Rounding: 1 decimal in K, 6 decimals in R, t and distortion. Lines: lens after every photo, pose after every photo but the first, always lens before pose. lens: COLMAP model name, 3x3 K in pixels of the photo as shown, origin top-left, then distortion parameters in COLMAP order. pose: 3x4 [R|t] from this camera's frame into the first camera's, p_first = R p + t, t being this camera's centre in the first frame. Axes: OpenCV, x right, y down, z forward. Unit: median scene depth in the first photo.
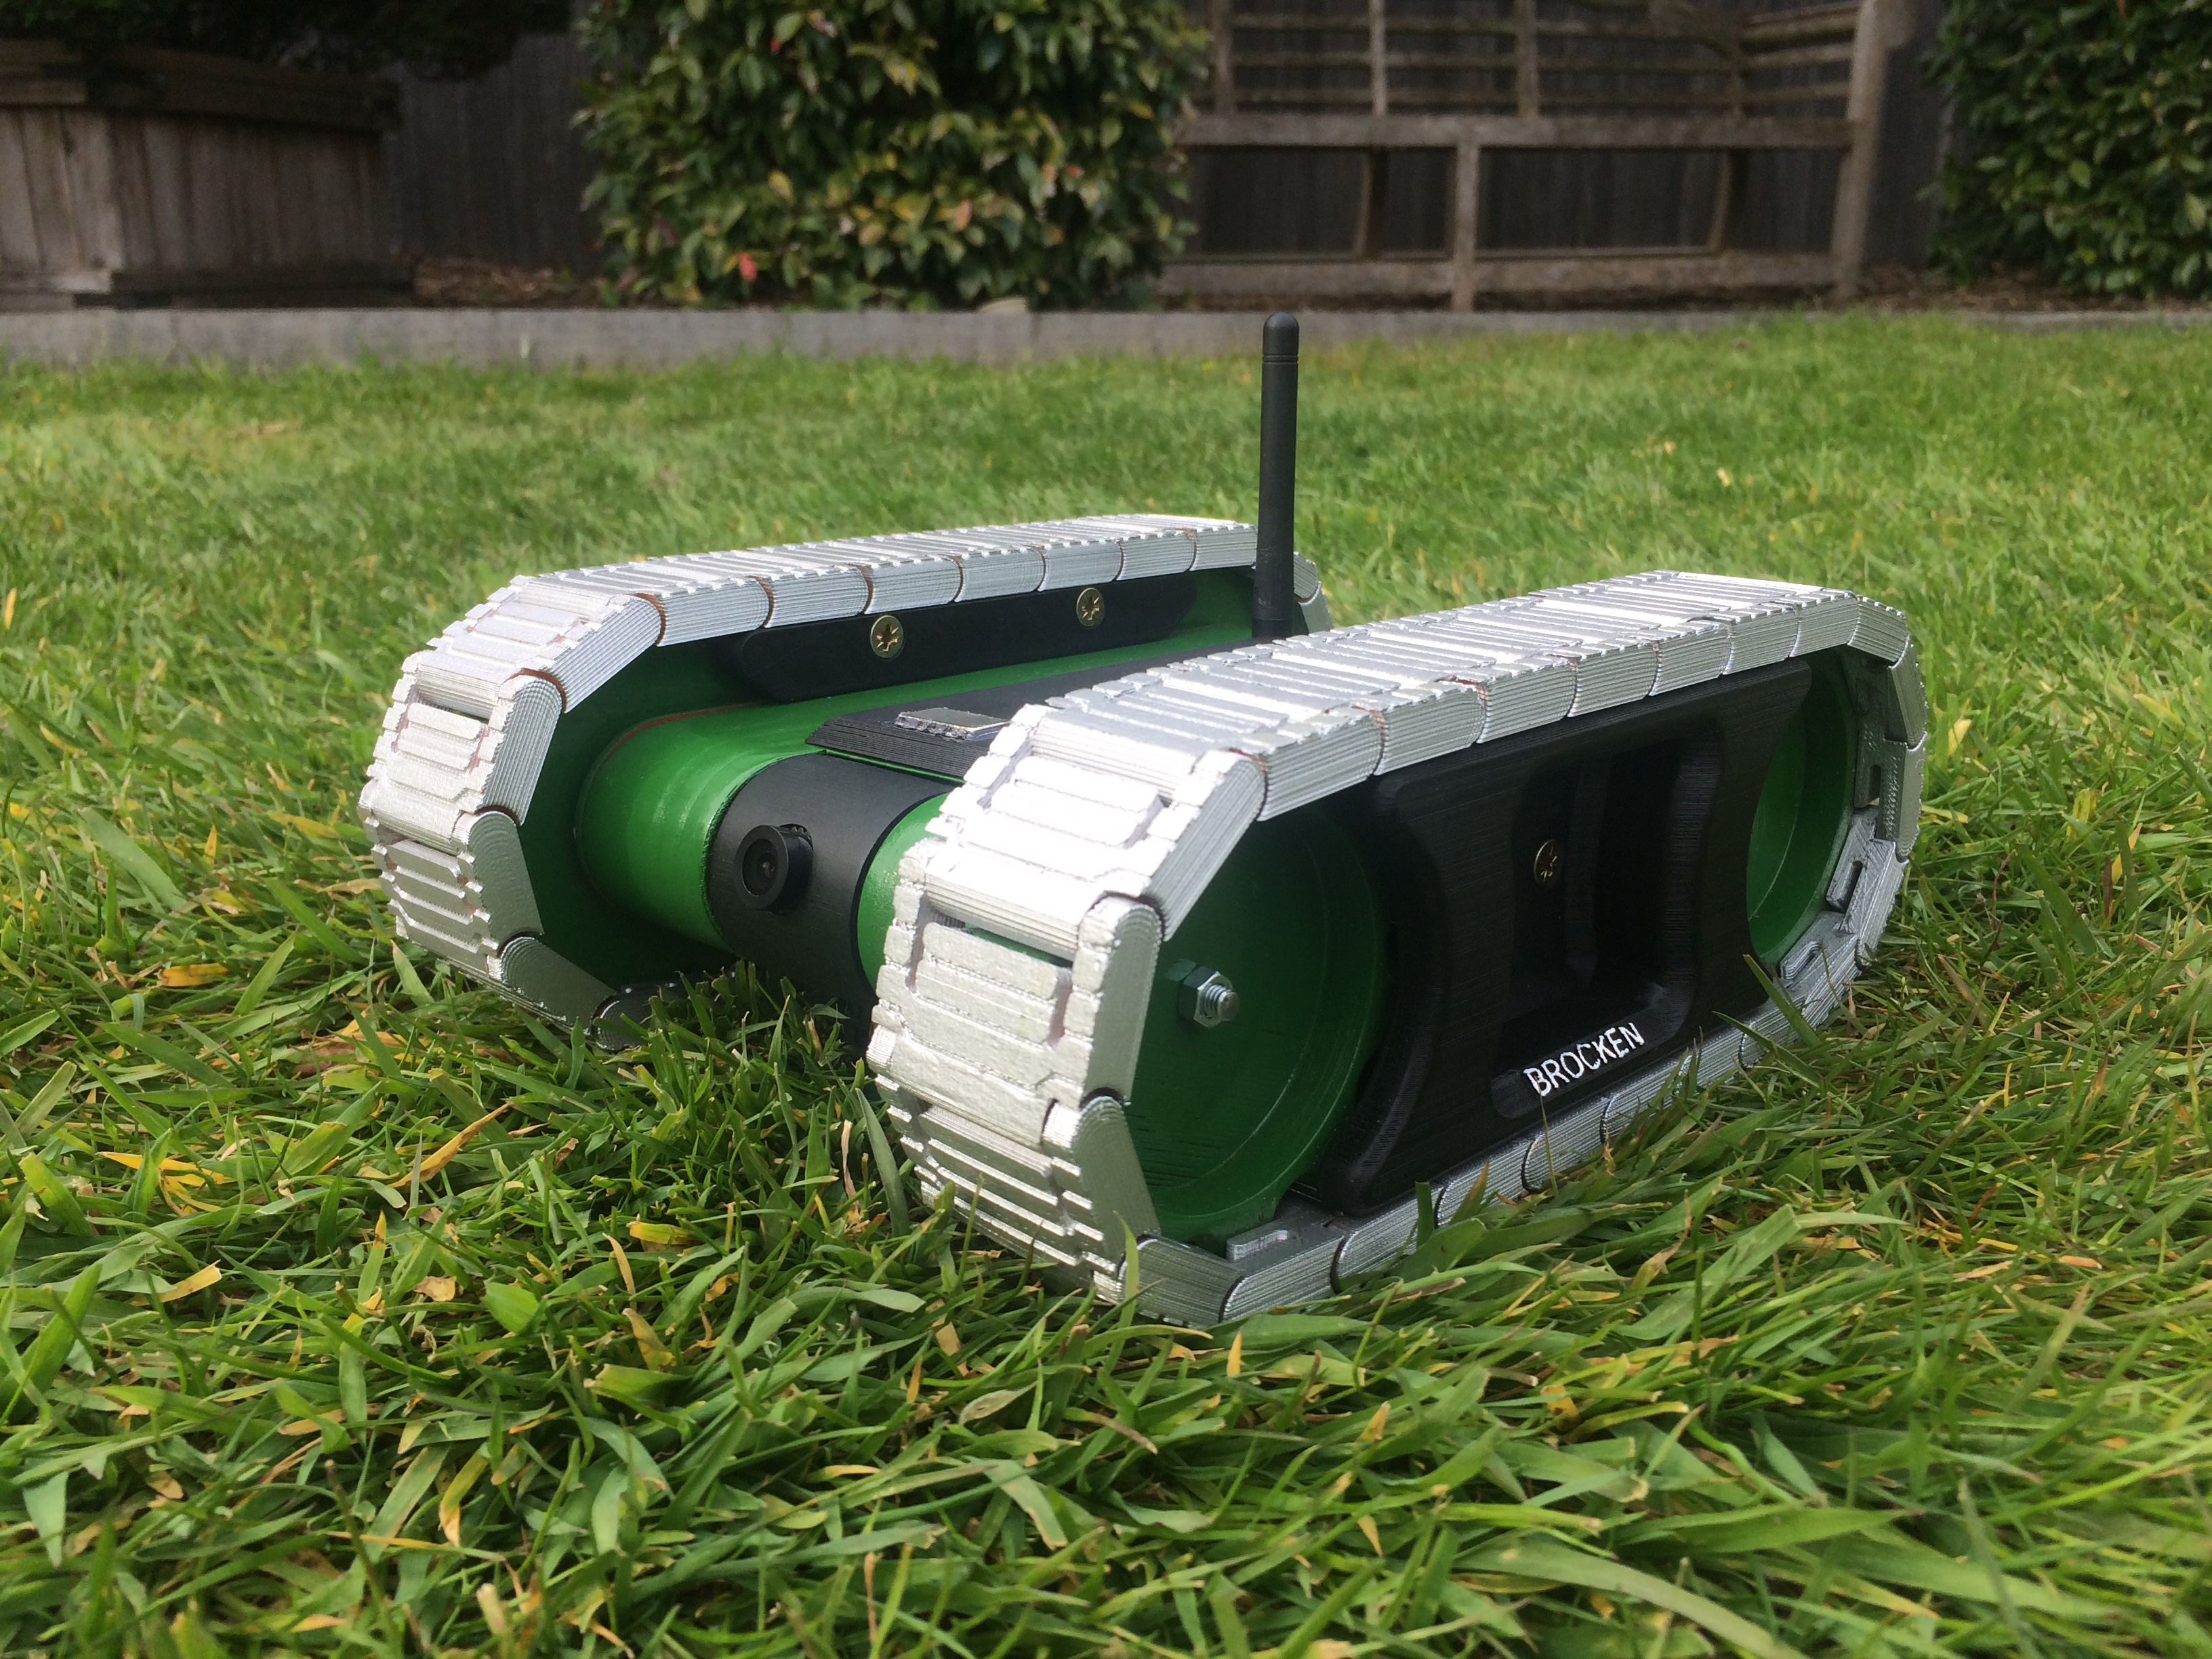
lens RADIAL K [[1920.4, 0, 1106.0], [0, 1920.4, 829.5], [0, 0, 1]] dist [0.071748, -0.135821]
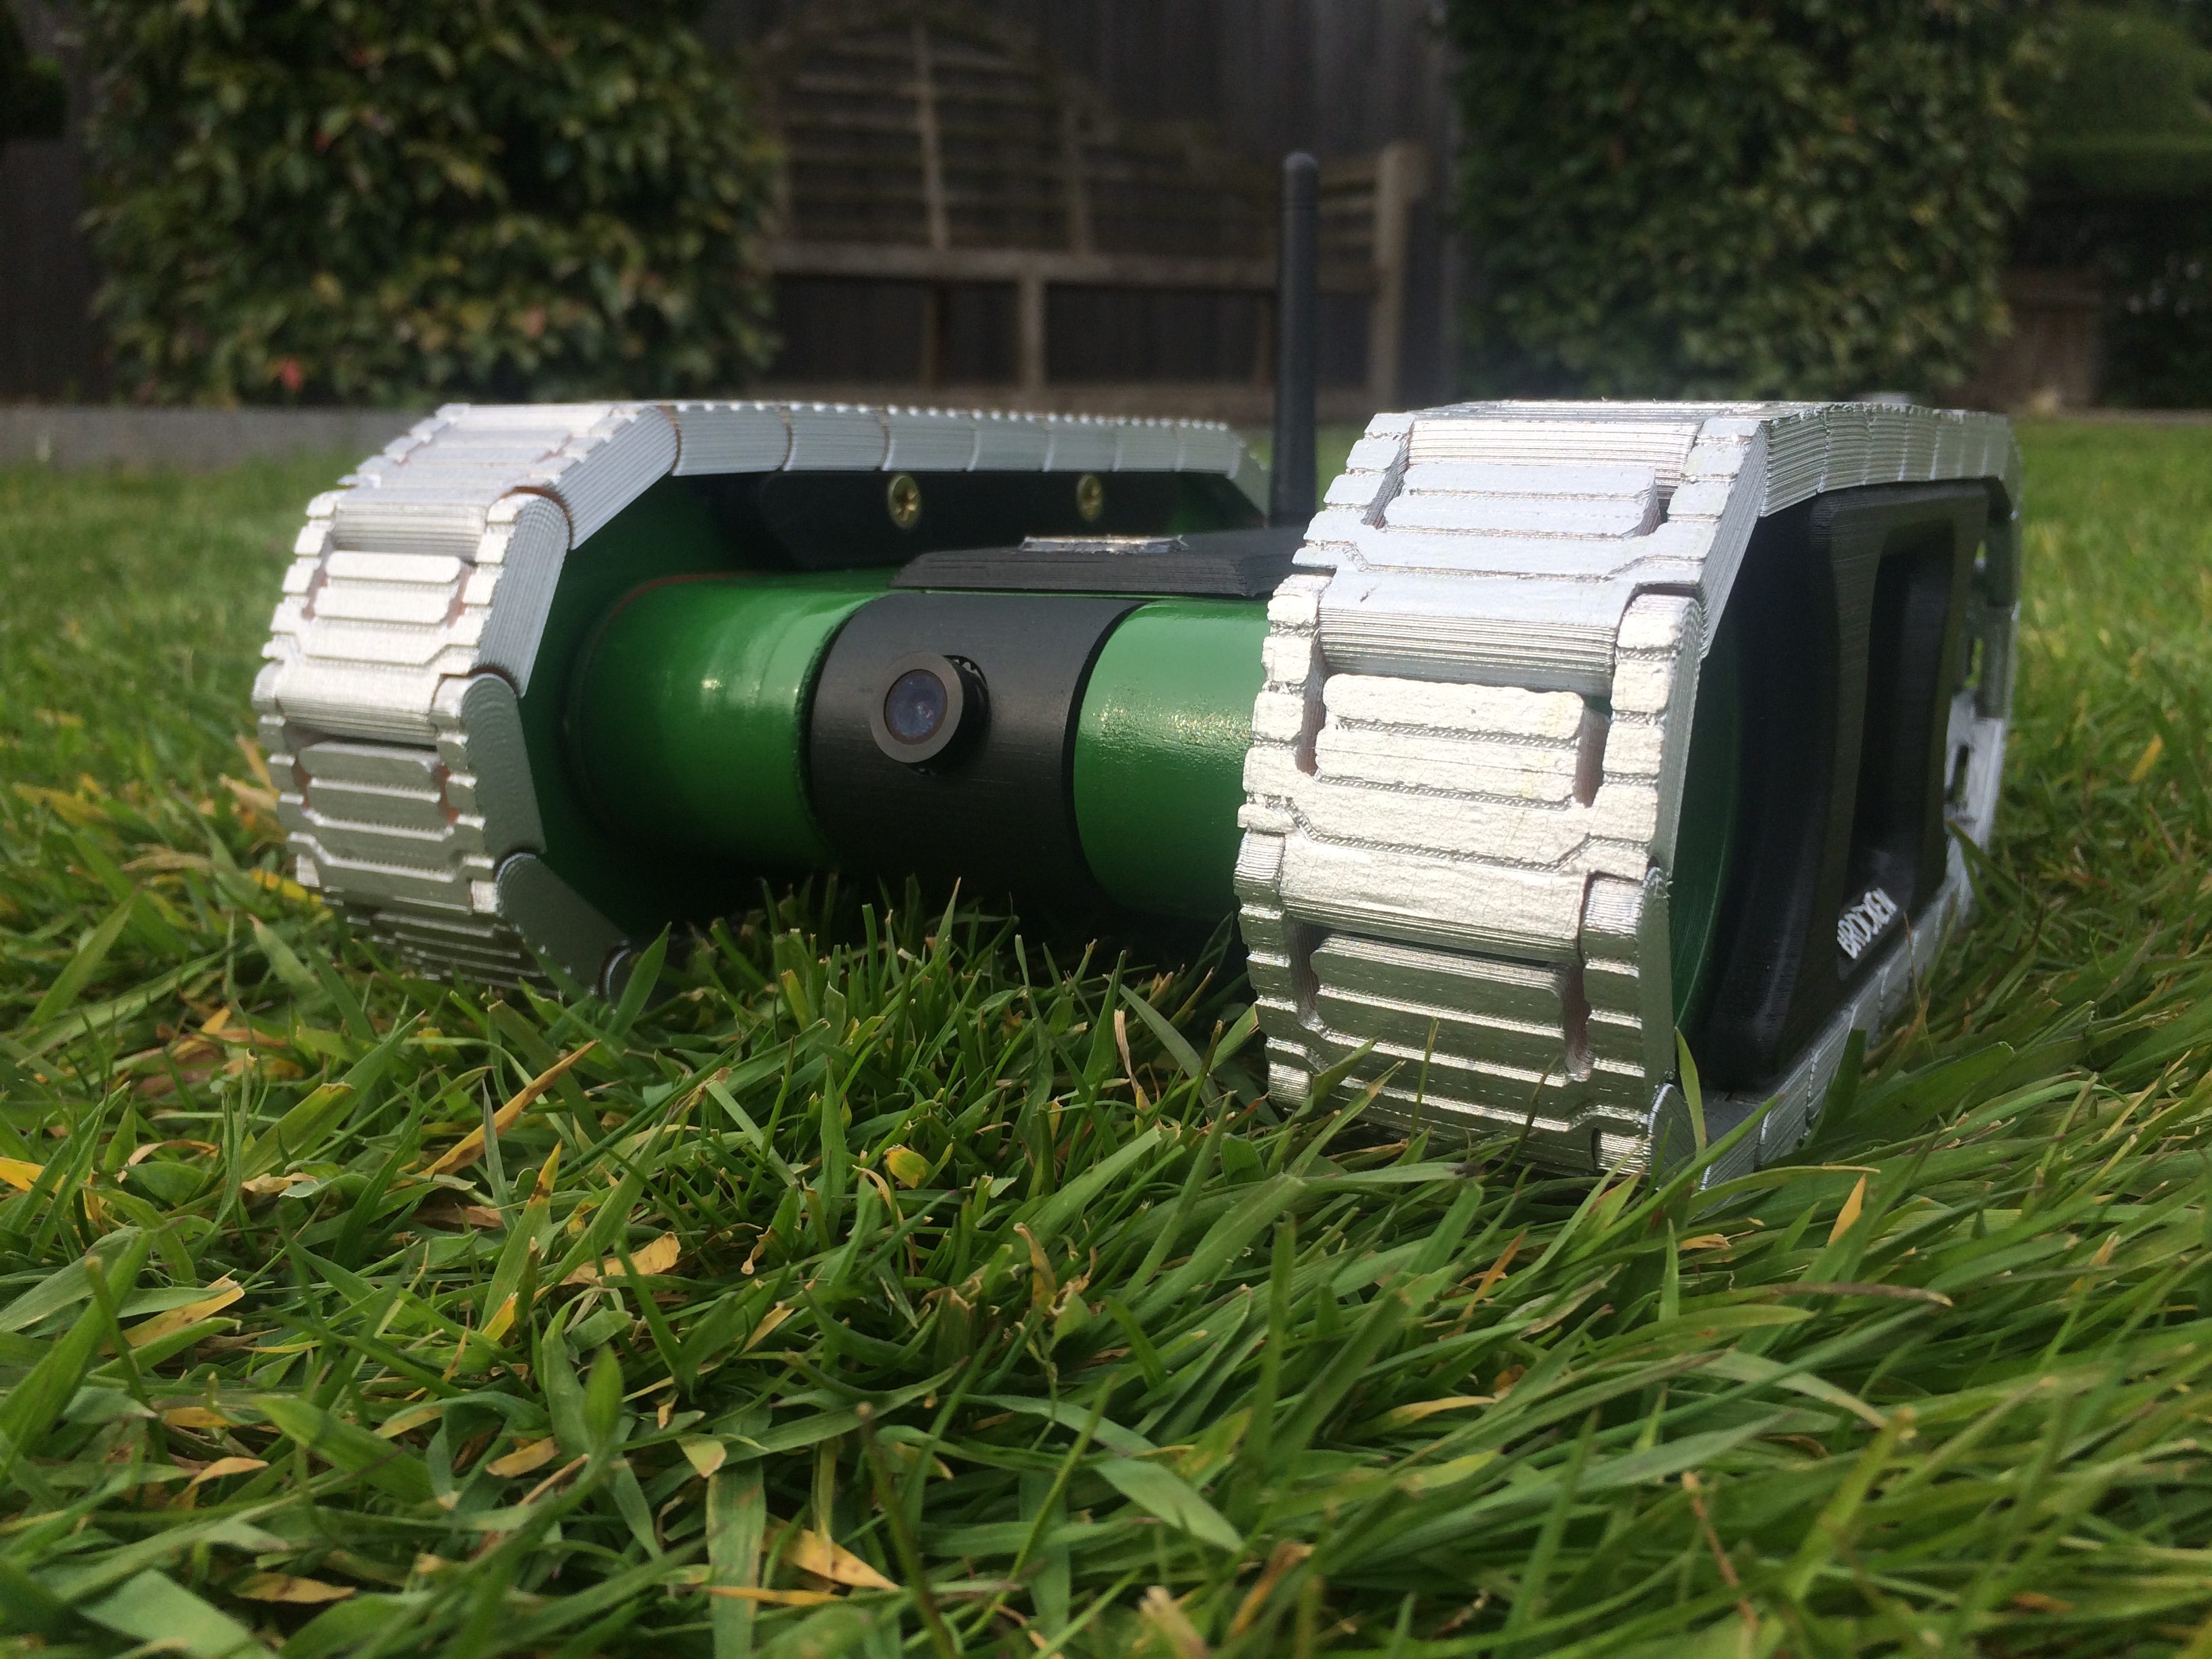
lens RADIAL K [[1948.5, 0, 1114.1], [0, 1948.5, 808.1], [0, 0, 1]] dist [0.061226, -0.129127]
pose [[0.972346, -0.042424, 0.229659, -0.242253], [0.062117, 0.994921, -0.079207, 0.106786], [-0.225133, 0.091283, 0.970043, 0.216441]]
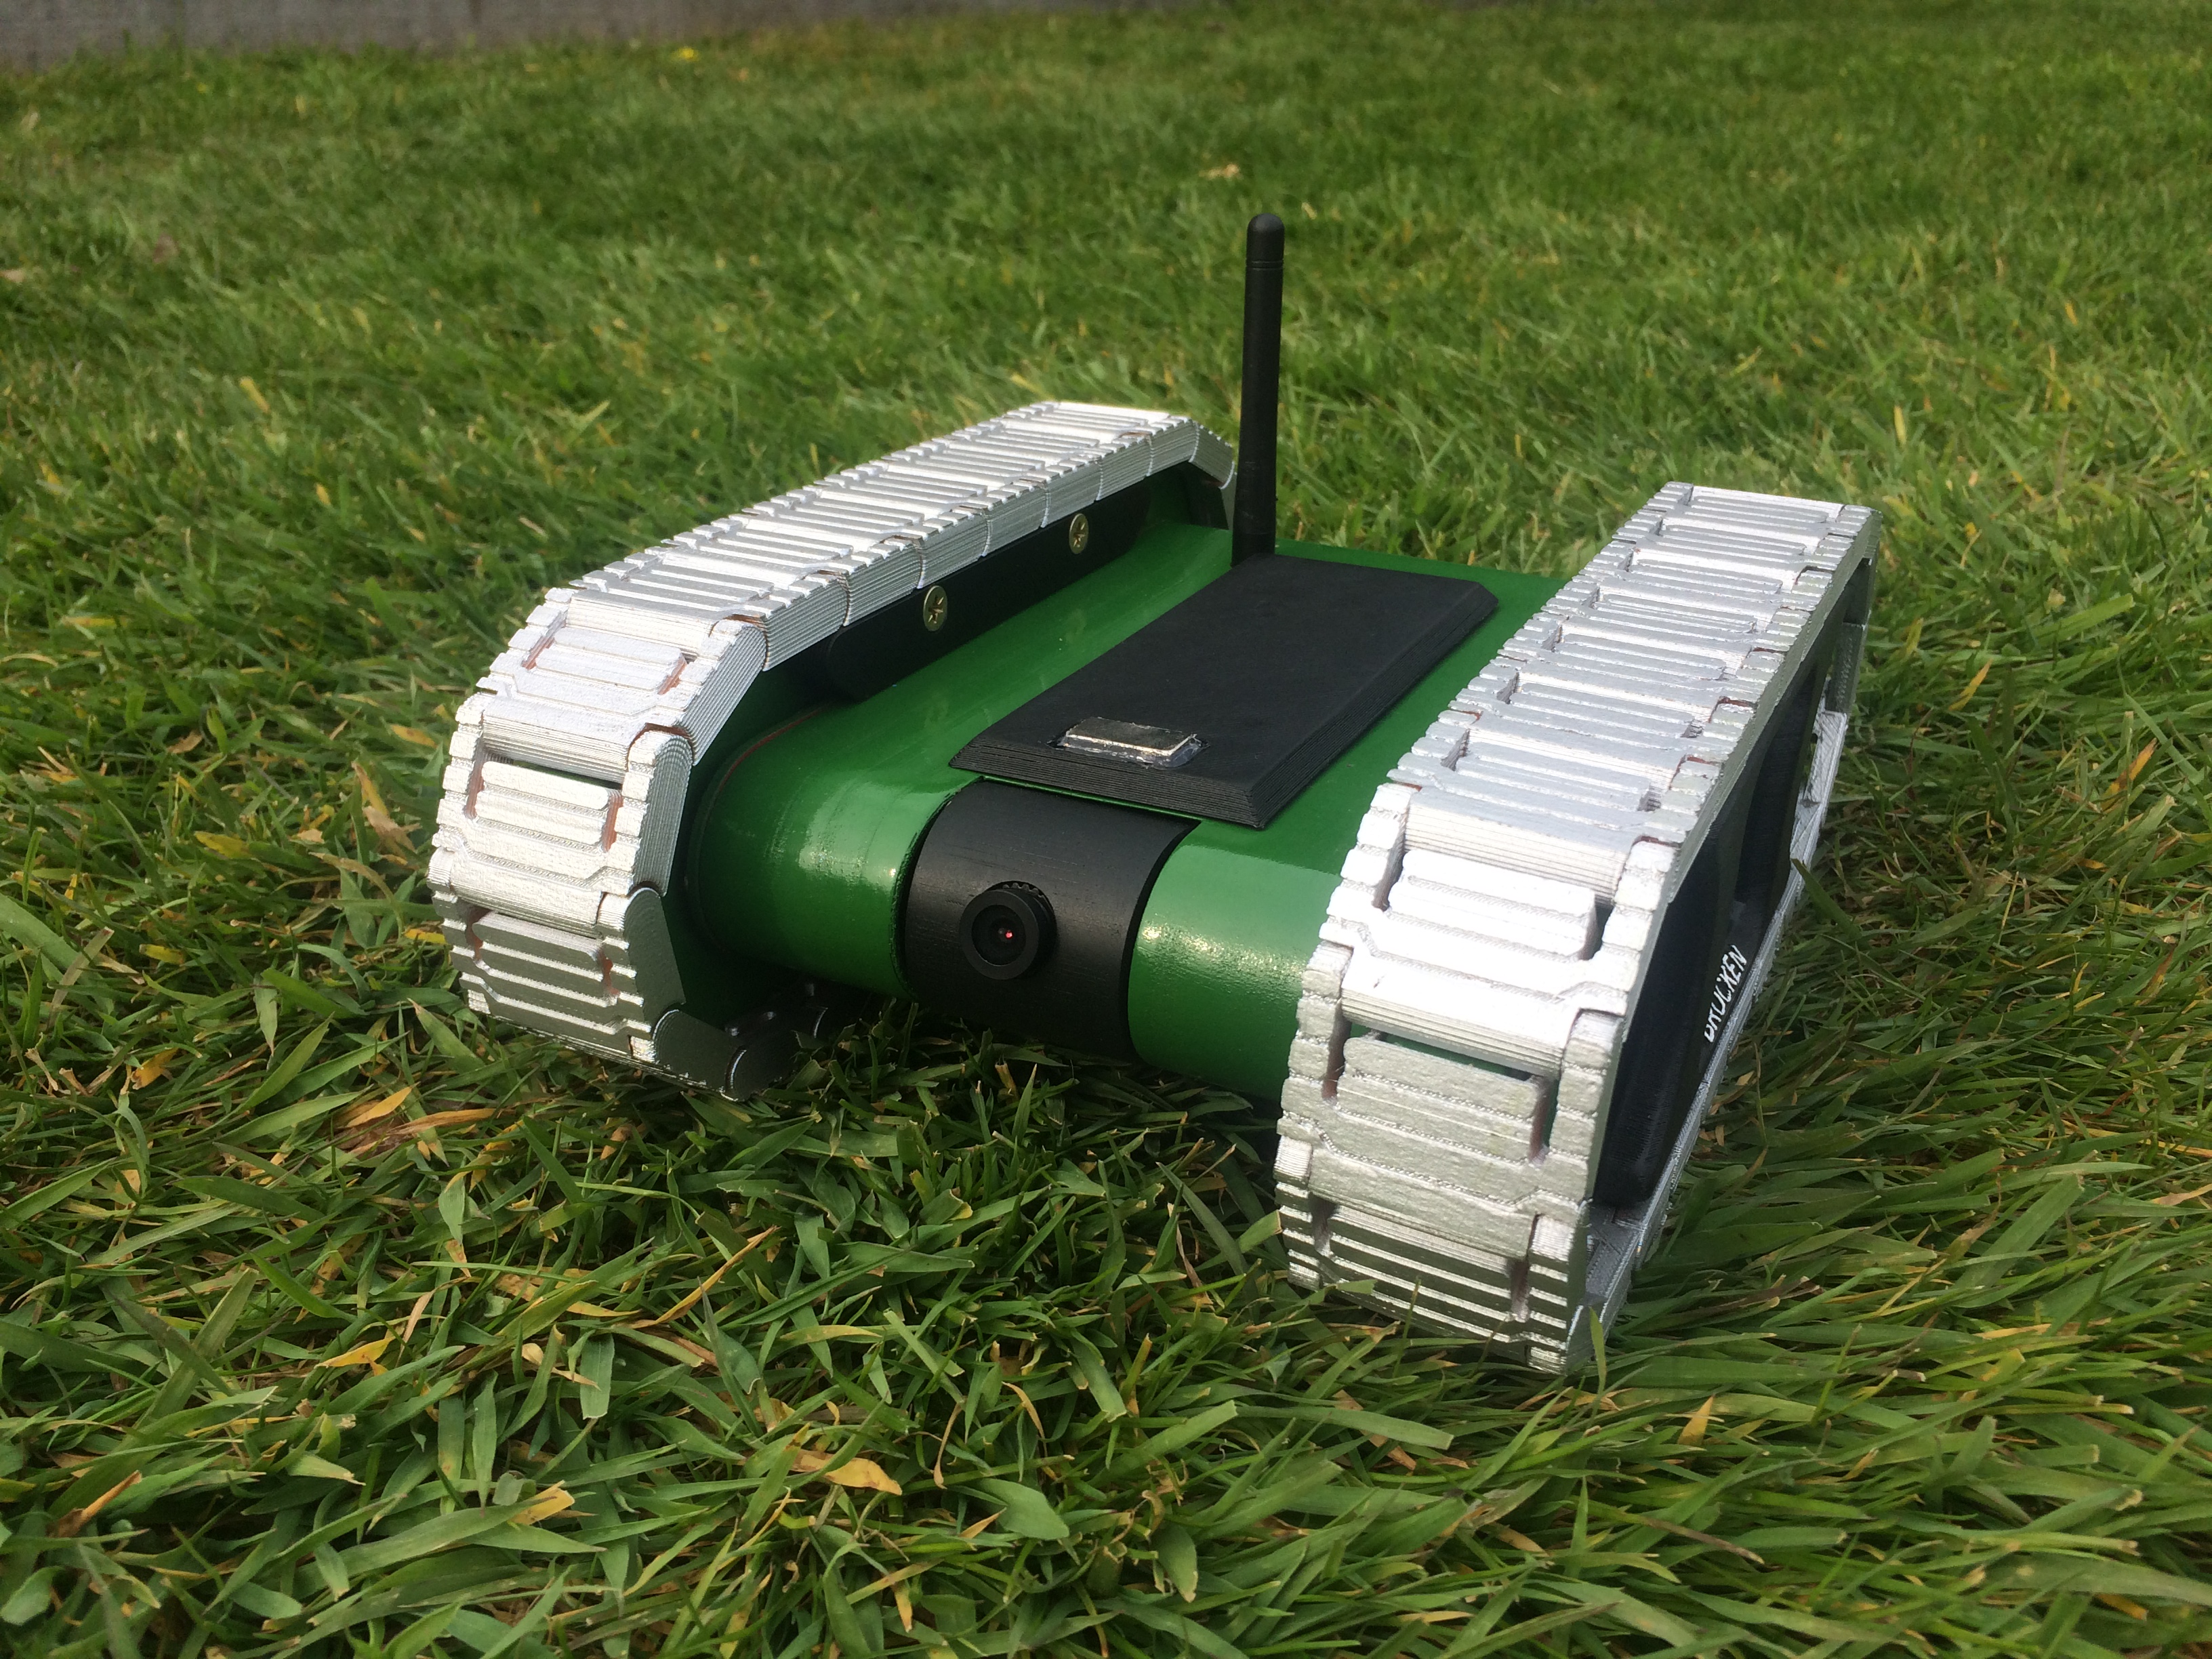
lens RADIAL K [[1920.4, 0, 1106.0], [0, 1920.4, 829.5], [0, 0, 1]] dist [0.071748, -0.135821]
pose [[0.955035, -0.116731, 0.272548, -0.328346], [0.070196, 0.982123, 0.174664, -0.166070], [-0.288065, -0.147678, 0.946155, 0.086985]]
